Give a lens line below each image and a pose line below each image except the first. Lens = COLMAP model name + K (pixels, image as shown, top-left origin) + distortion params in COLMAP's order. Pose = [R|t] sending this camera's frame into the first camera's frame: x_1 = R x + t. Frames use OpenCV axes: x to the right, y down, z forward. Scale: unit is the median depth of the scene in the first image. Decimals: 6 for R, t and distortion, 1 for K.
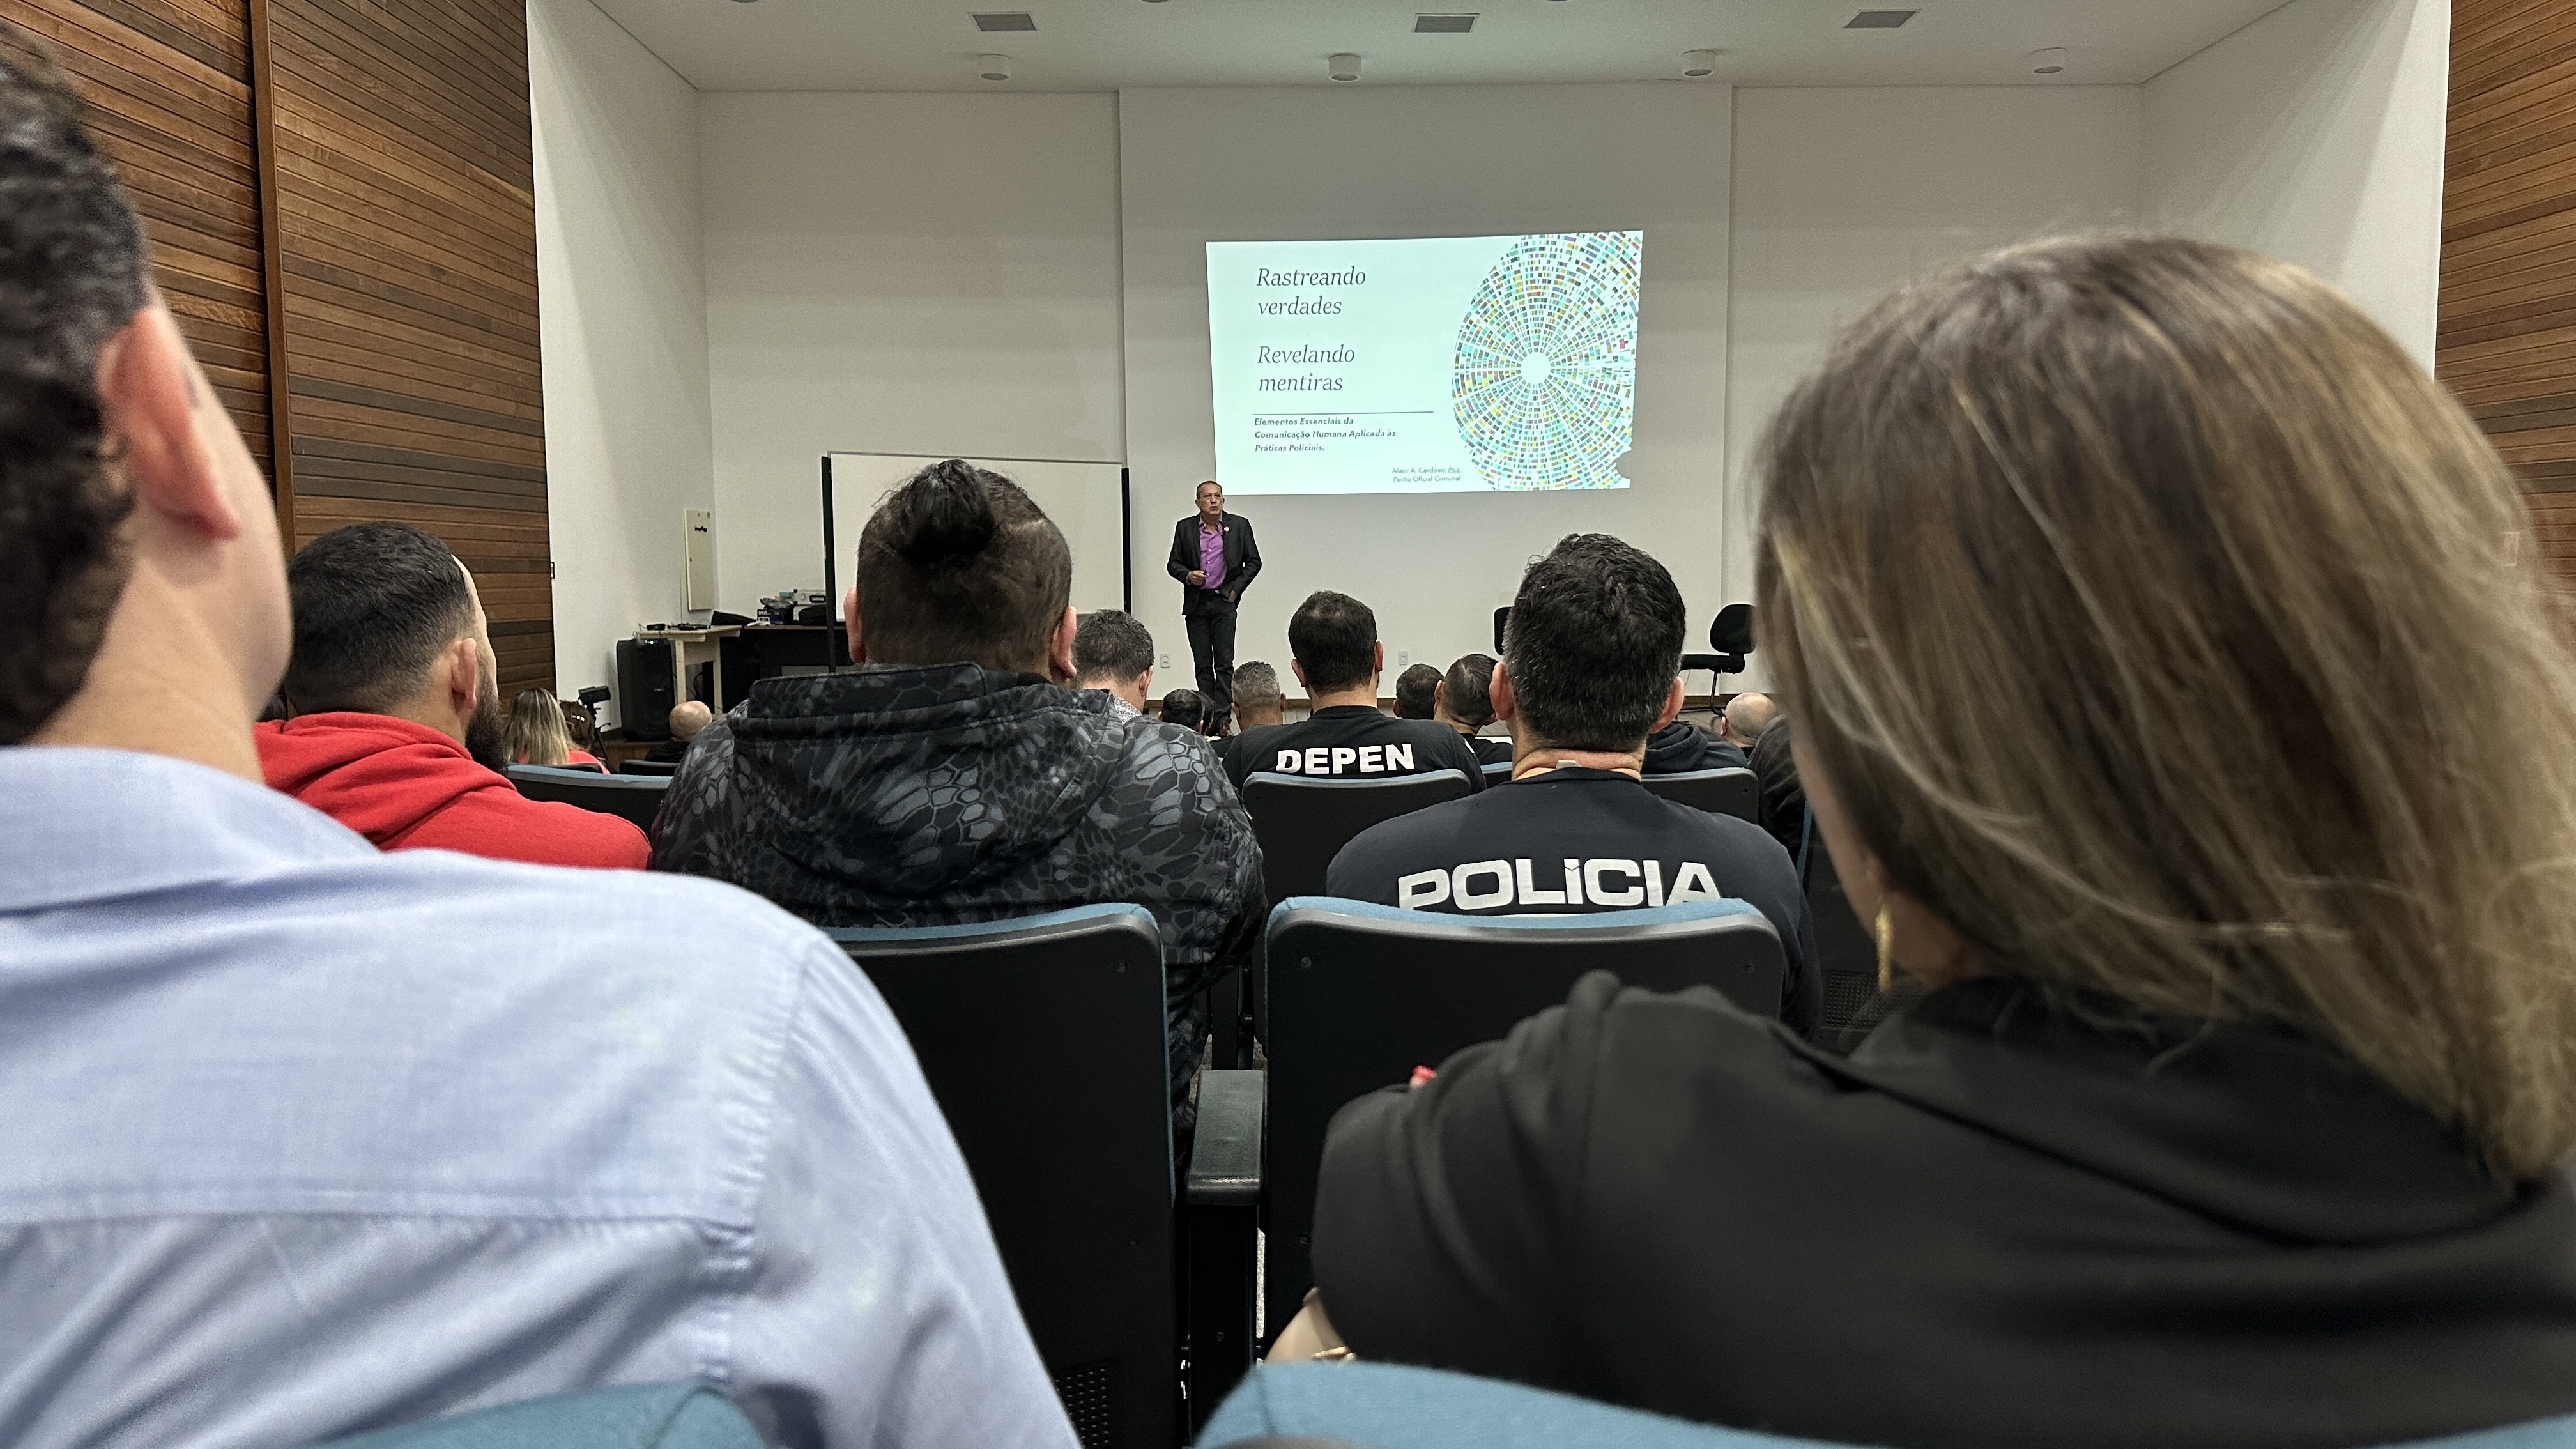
lens RADIAL K [[1747.8, 0, 1288.0], [0, 1747.8, 724.5], [0, 0, 1]] dist [0.087270, -0.113610]
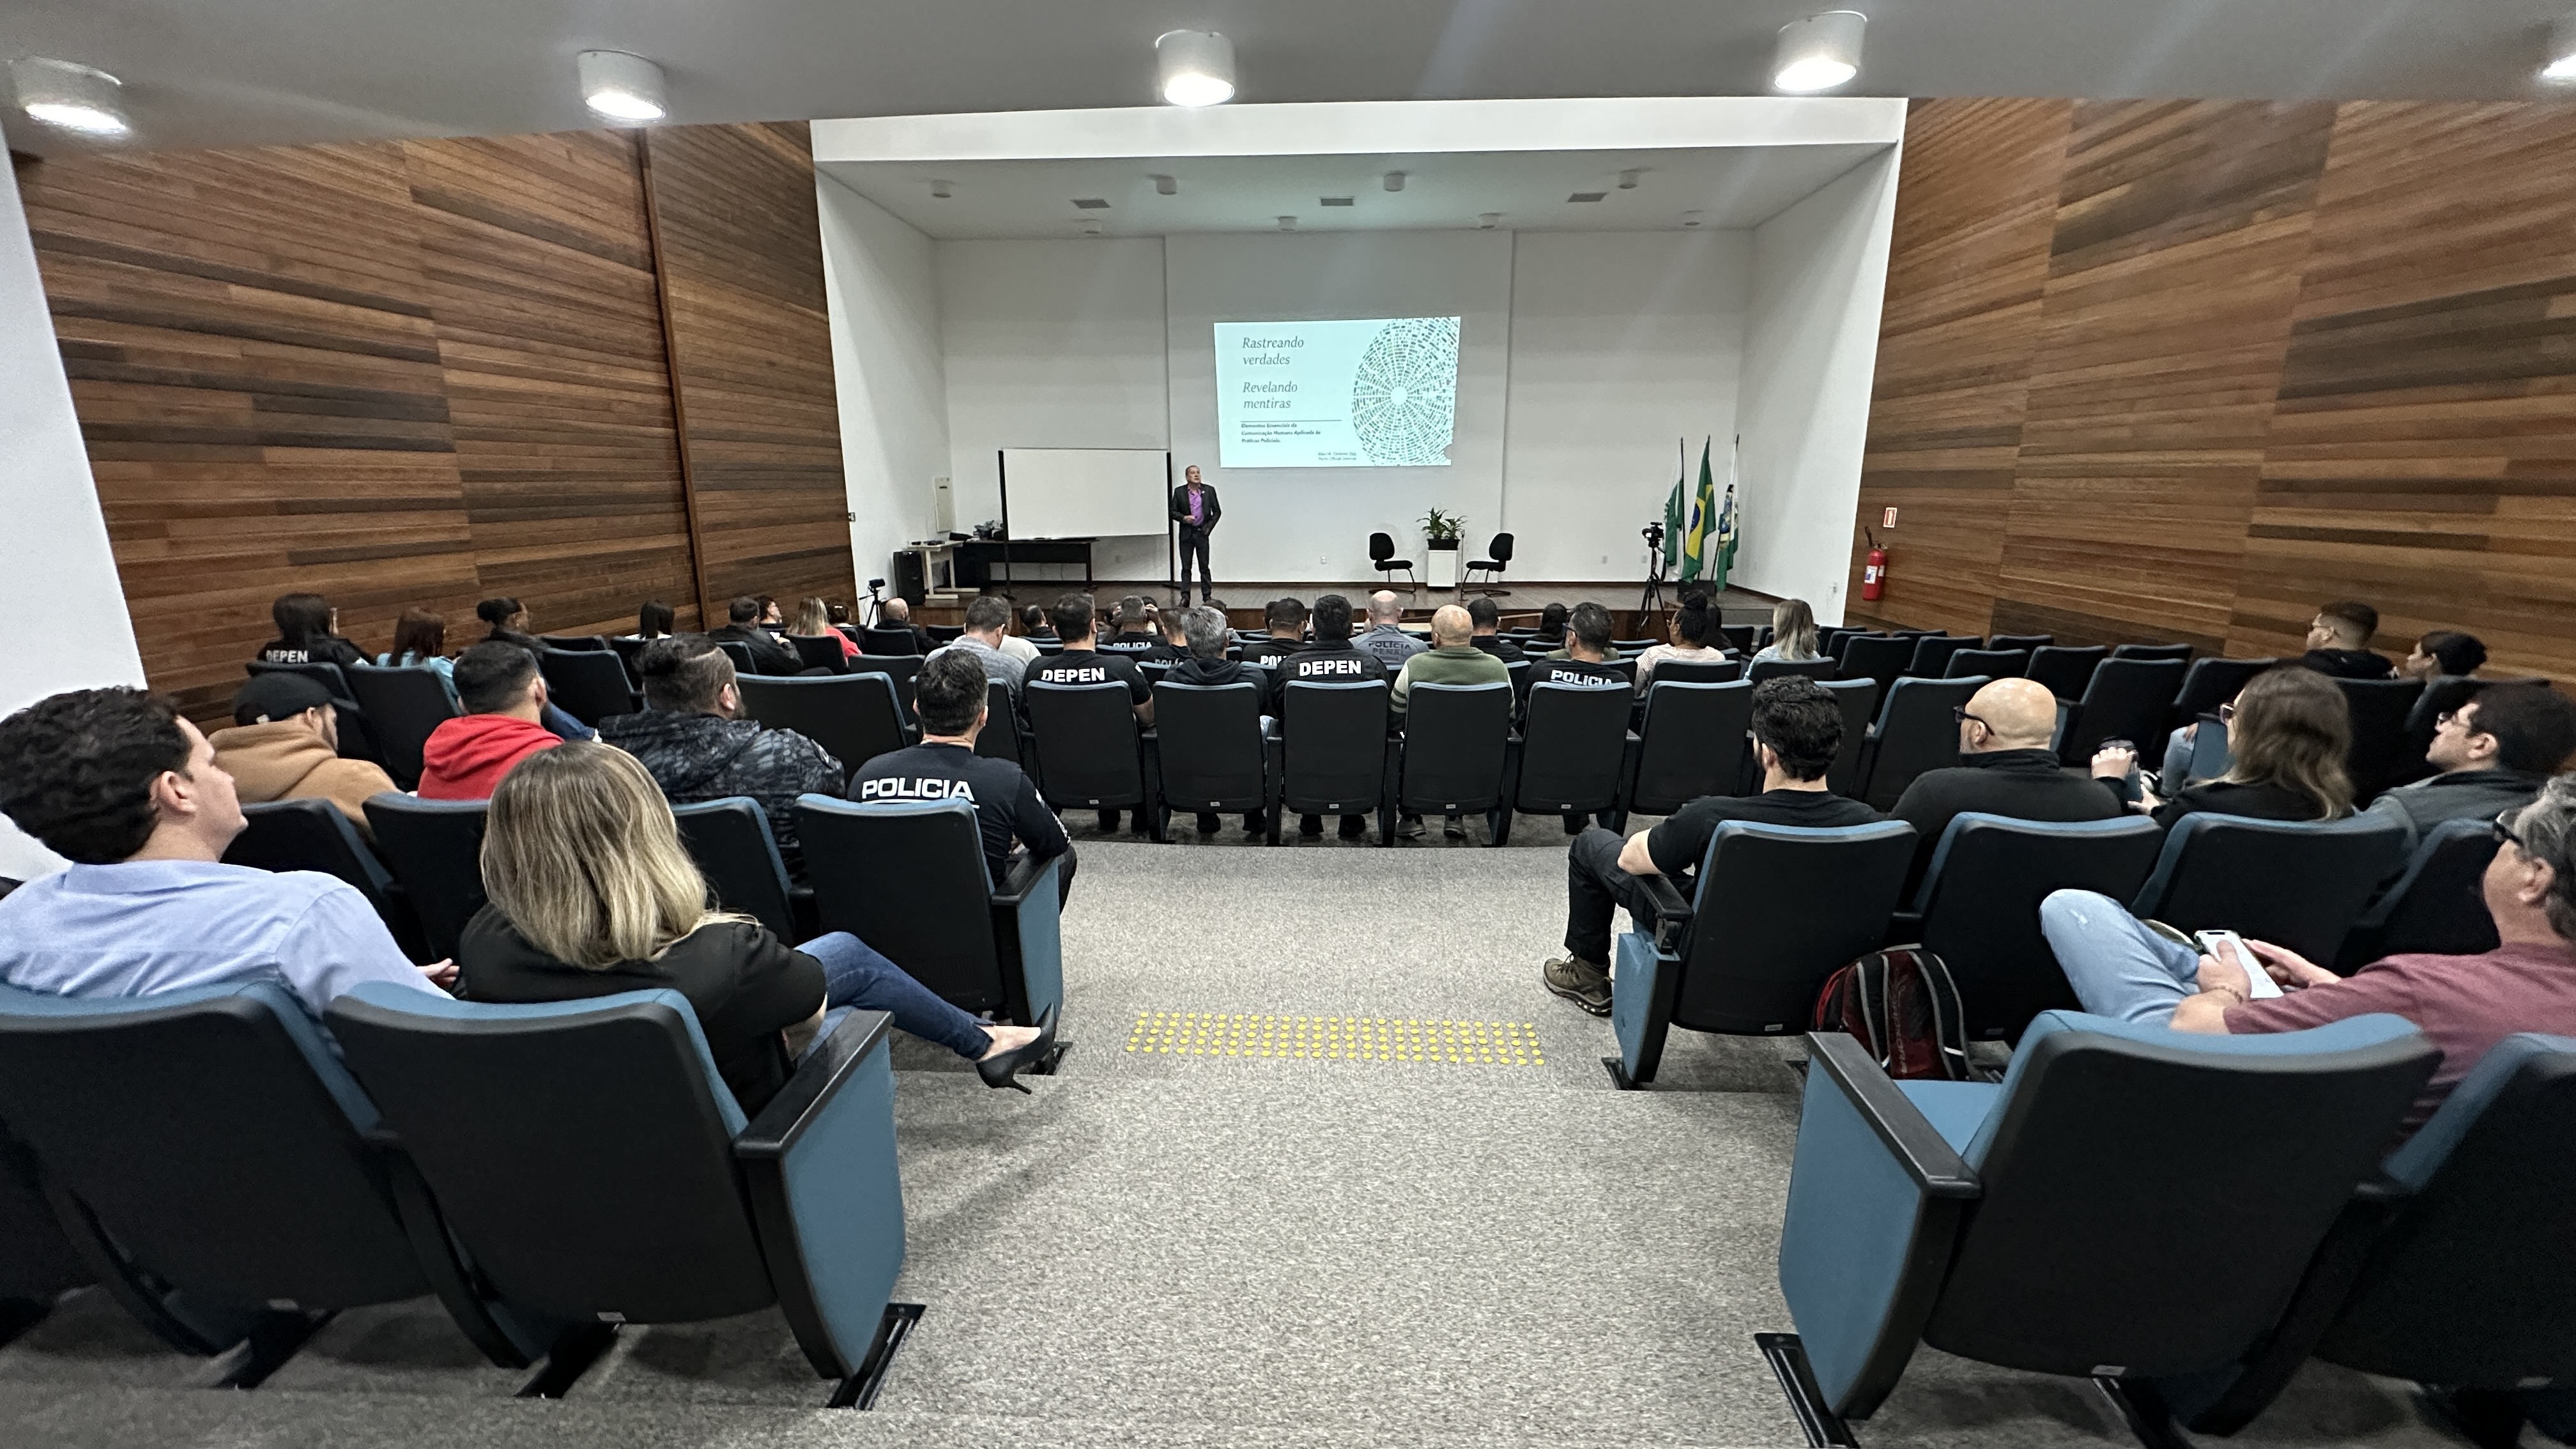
lens RADIAL K [[995.8, 0, 1288.0], [0, 995.8, 724.5], [0, 0, 1]] dist [-0.010339, 0.000100]
pose [[0.998583, 0.017088, -0.050408, 0.127455], [-0.009261, 0.988398, 0.151605, -0.038383], [0.052414, -0.150924, 0.987155, -0.072989]]
